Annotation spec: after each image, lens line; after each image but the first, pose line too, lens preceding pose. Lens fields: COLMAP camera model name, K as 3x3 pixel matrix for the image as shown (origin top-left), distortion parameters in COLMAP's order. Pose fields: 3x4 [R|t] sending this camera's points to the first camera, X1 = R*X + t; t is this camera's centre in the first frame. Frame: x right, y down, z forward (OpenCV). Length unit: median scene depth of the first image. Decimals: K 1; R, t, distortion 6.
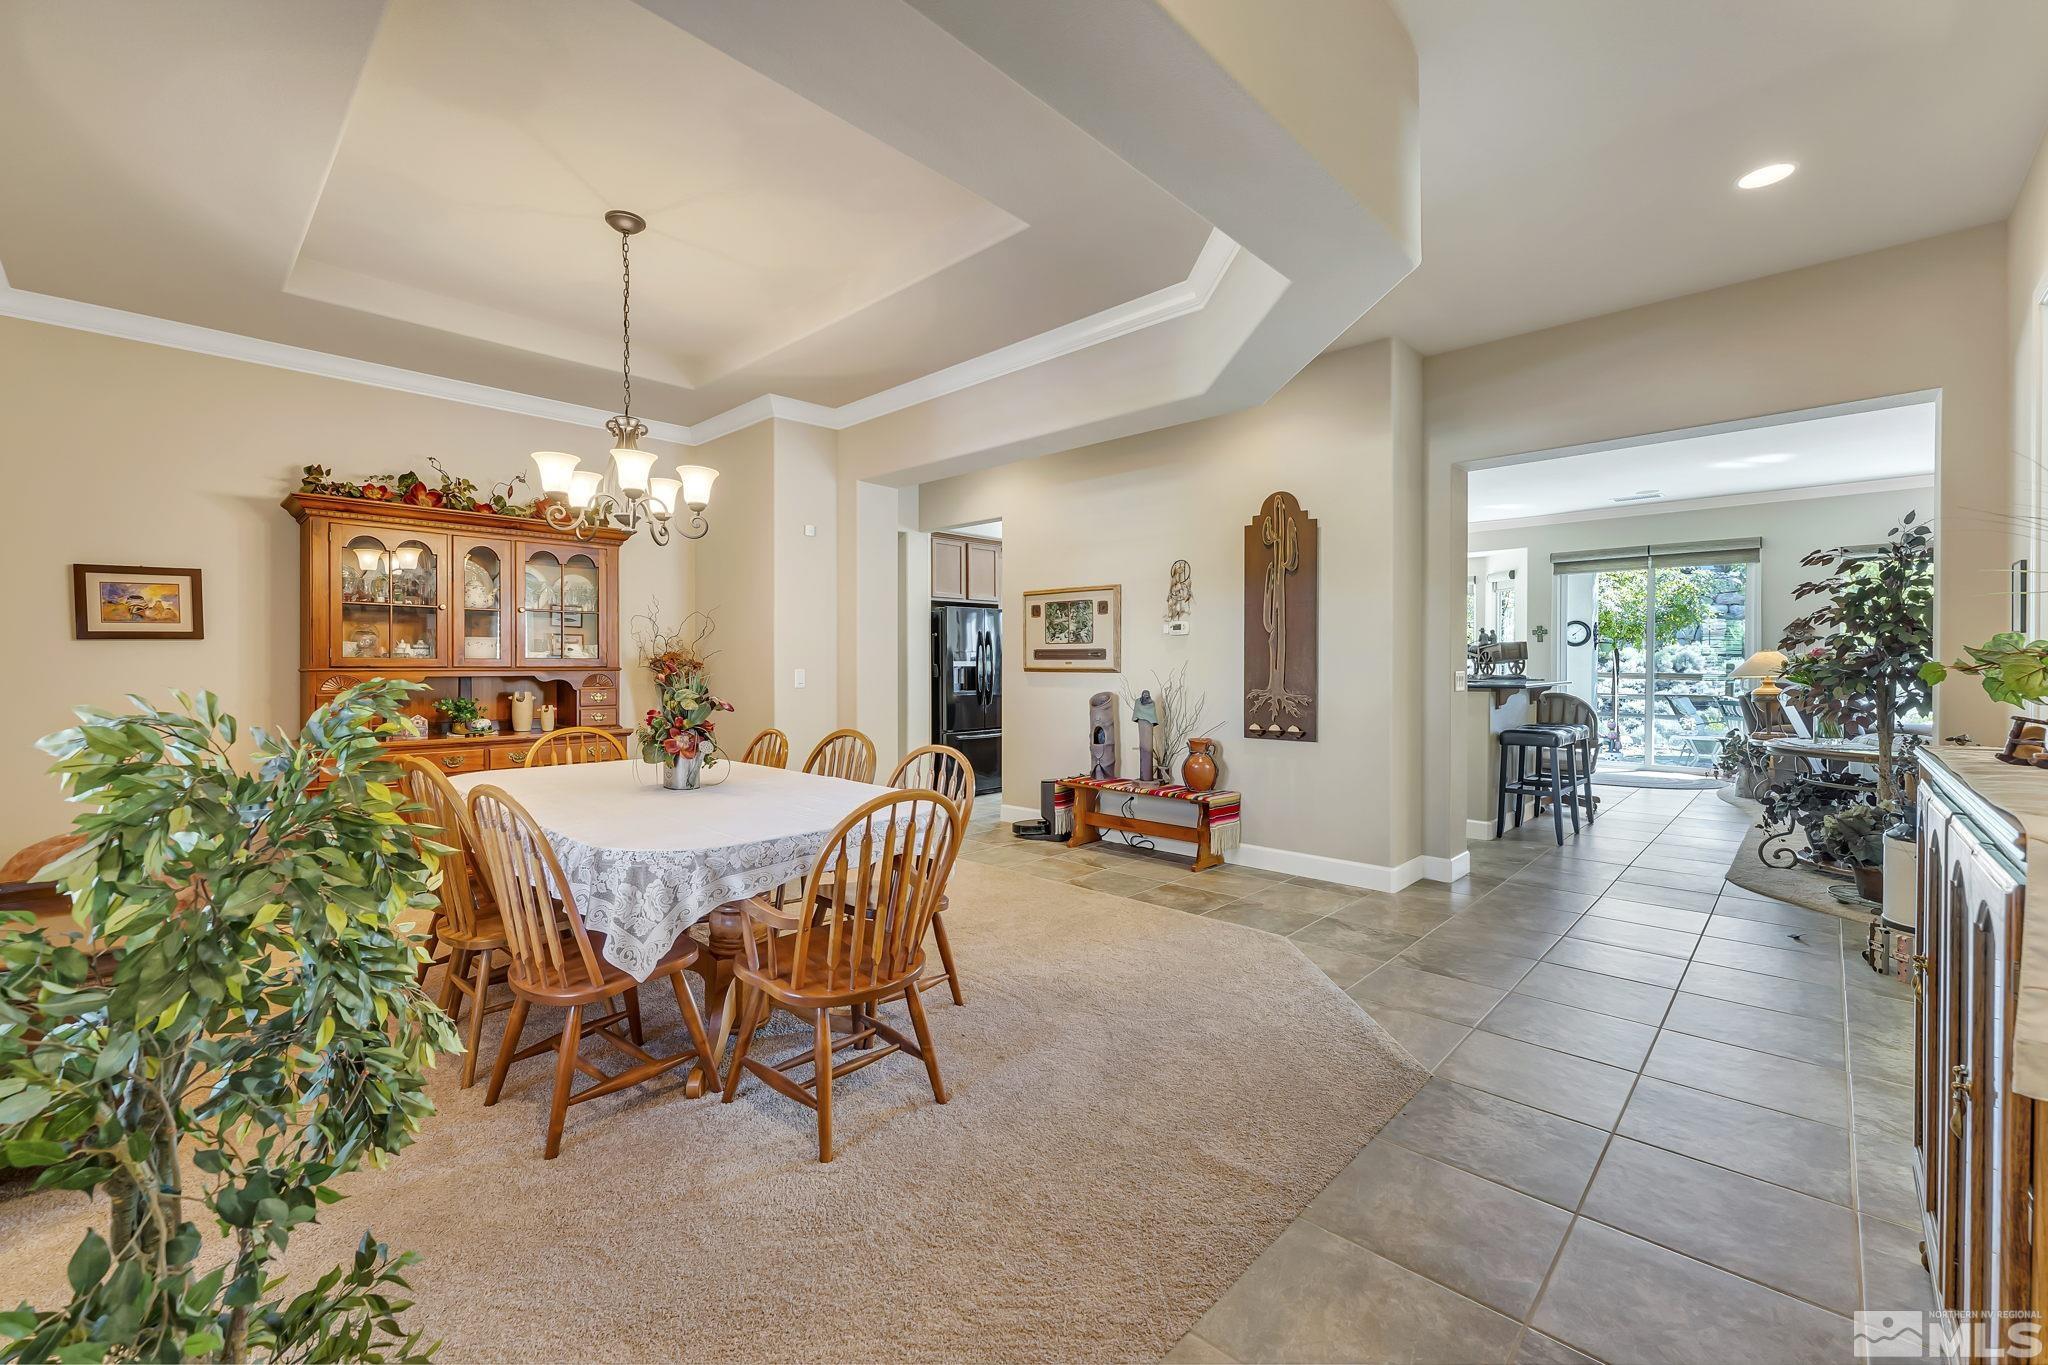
lens RADIAL K [[843.1, 0, 1029.2], [0, 843.1, 678.0], [0, 0, 1]] dist [-0.000621, -0.000125]
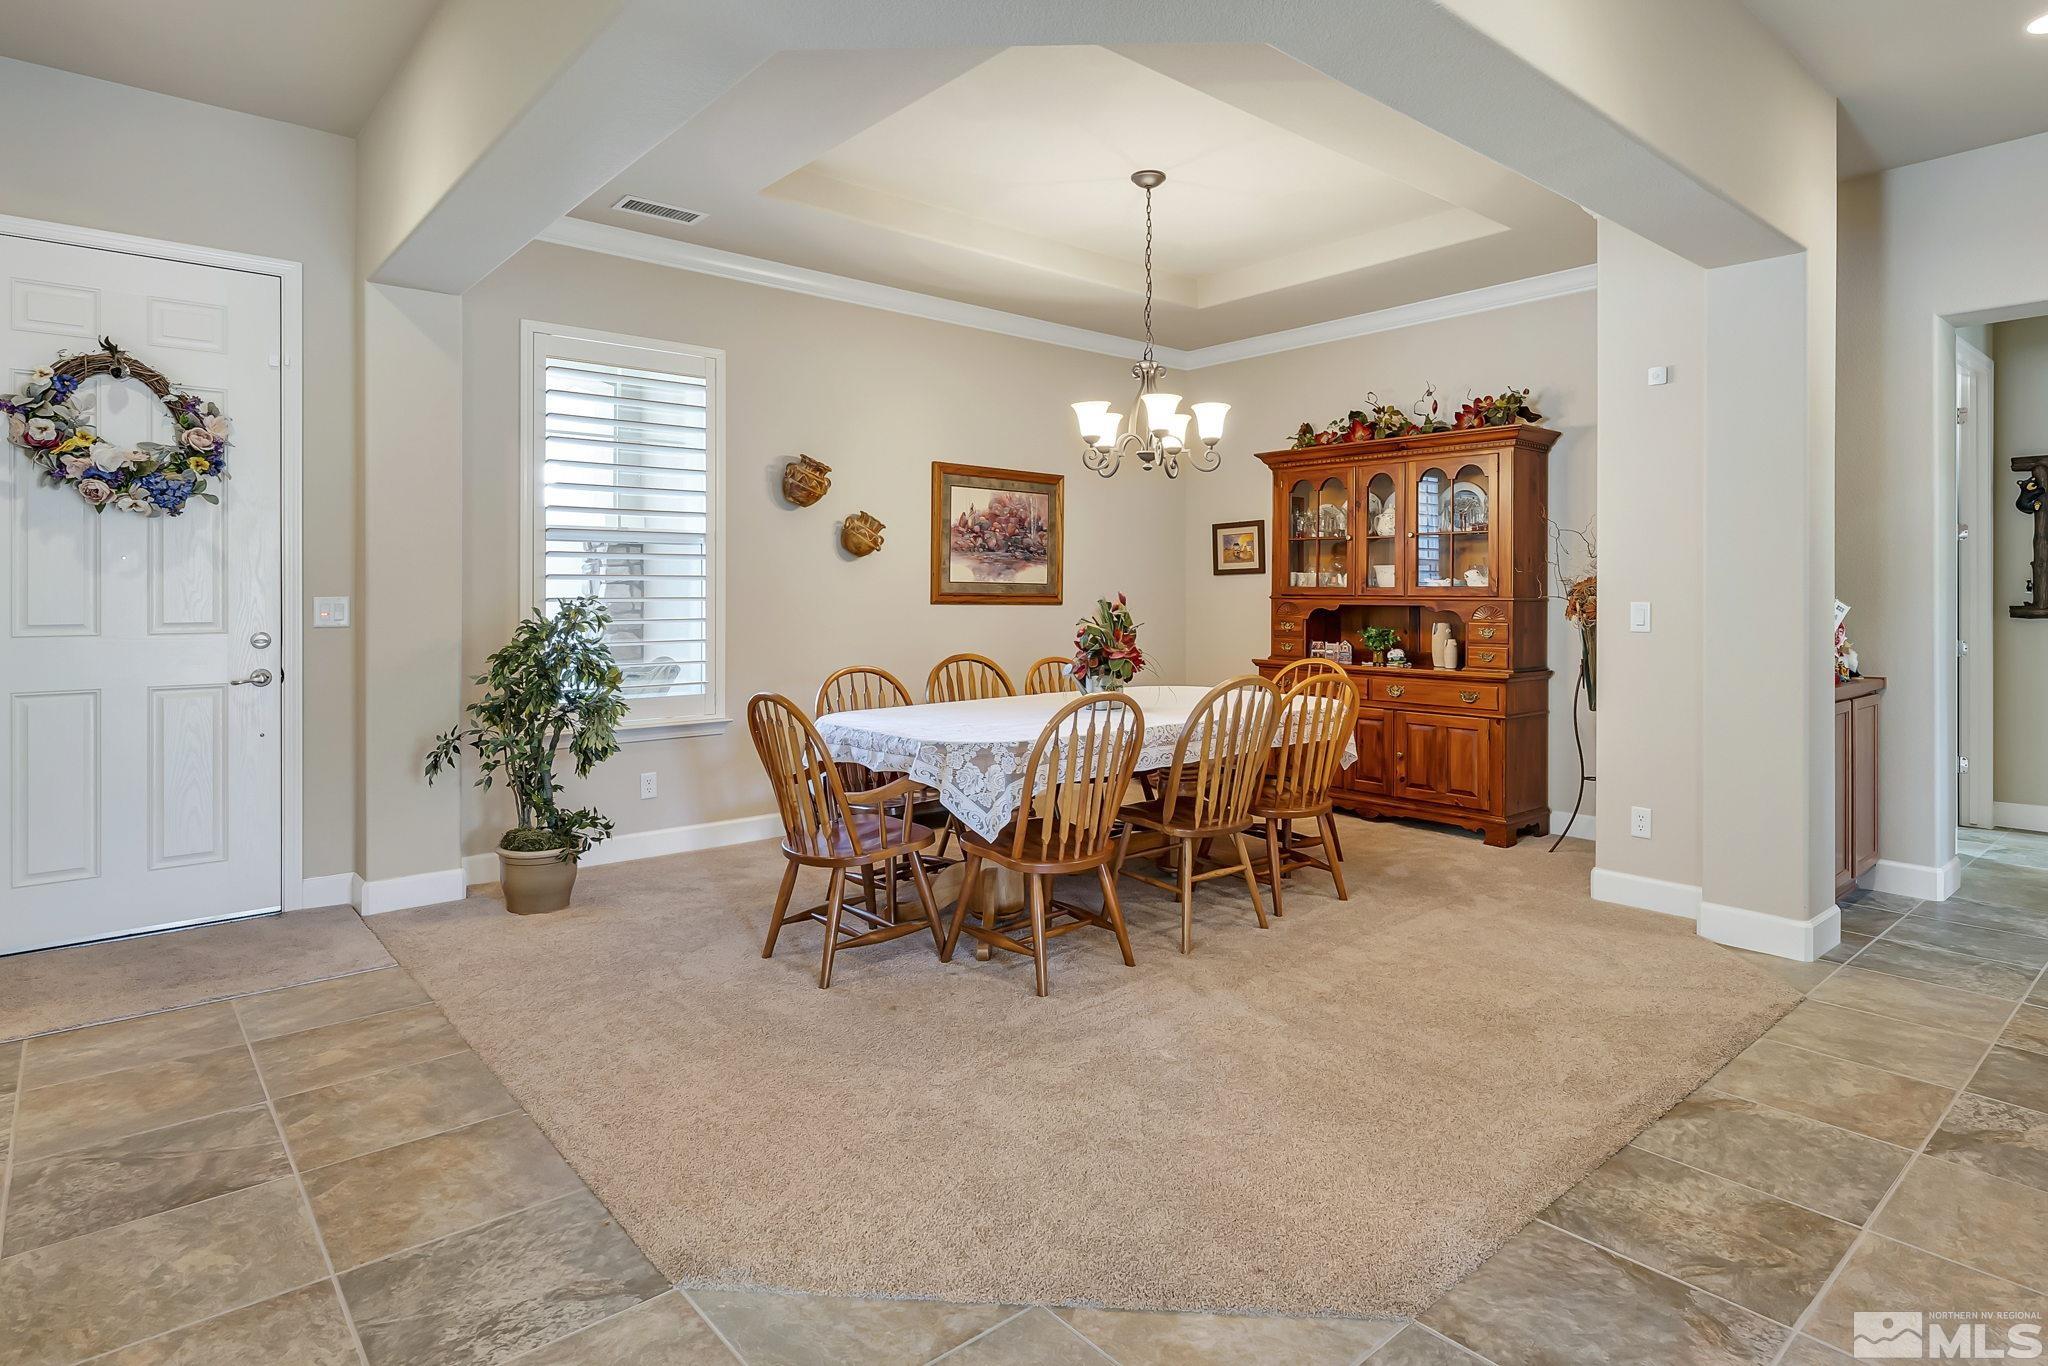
lens RADIAL K [[1103.8, 0, 1023.4], [0, 1103.8, 594.9], [0, 0, 1]] dist [-0.003644, -0.000636]
pose [[-0.107639, 0.002629, -0.994187, 0.802637], [-0.019050, 0.999807, 0.004706, -0.014777], [0.994007, 0.019446, -0.107568, 0.867609]]
